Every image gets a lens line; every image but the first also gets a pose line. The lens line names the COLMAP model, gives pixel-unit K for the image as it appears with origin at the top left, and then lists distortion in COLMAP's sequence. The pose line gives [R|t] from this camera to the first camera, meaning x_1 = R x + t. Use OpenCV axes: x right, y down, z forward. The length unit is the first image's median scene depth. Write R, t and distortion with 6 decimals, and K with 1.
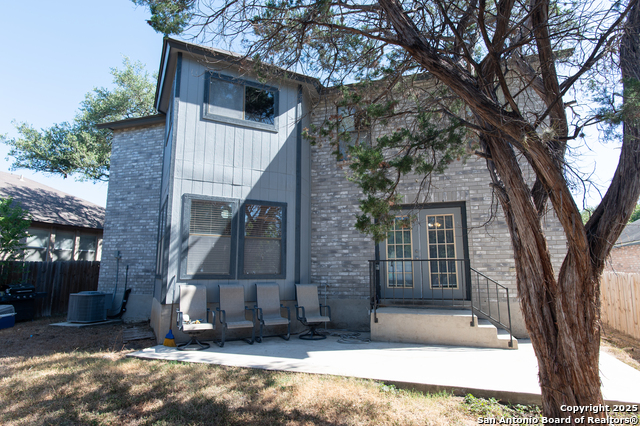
lens RADIAL K [[373.3, 0, 320.0], [0, 373.3, 213.0], [0, 0, 1]] dist [-0.001012, -0.000347]
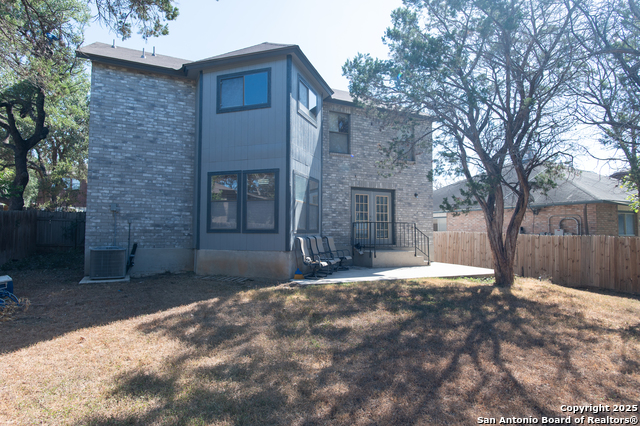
lens RADIAL K [[373.3, 0, 320.0], [0, 373.3, 213.0], [0, 0, 1]] dist [-0.001012, -0.000347]
pose [[0.712400, 0.036430, 0.700827, -0.887403], [-0.121899, 0.989894, 0.072455, -0.005891], [-0.691106, -0.137047, 0.709642, -0.021444]]
